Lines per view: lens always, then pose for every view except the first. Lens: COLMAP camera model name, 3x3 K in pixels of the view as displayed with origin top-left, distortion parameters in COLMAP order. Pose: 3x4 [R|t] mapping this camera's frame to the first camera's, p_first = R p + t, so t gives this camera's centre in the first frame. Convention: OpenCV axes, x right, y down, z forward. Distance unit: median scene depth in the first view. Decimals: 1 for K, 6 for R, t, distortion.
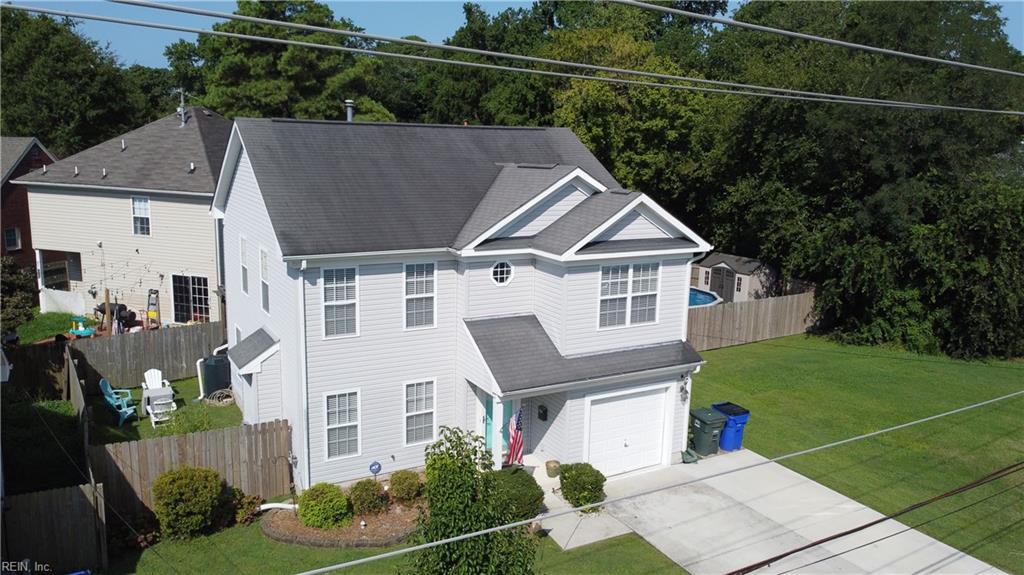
lens RADIAL K [[768.7, 0, 522.1], [0, 768.7, 291.0], [0, 0, 1]] dist [0.014238, -0.011935]
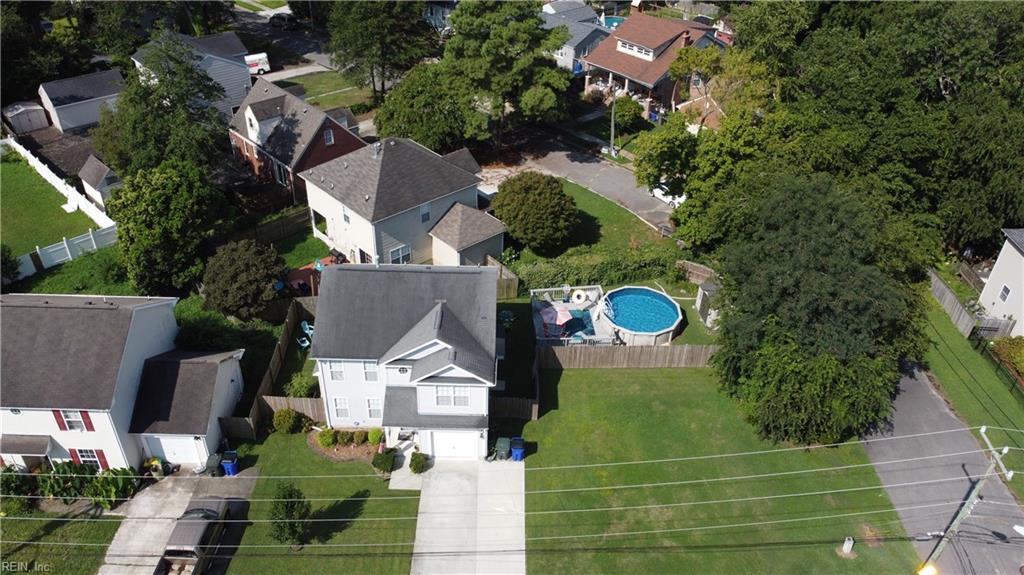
lens RADIAL K [[768.7, 0, 514.5], [0, 768.7, 290.7], [0, 0, 1]] dist [0.014238, -0.011935]
pose [[0.861293, 0.289681, -0.417443, 1.105660], [-0.104608, 0.905058, 0.412223, -1.175937], [0.497223, -0.311377, 0.809823, -0.602757]]
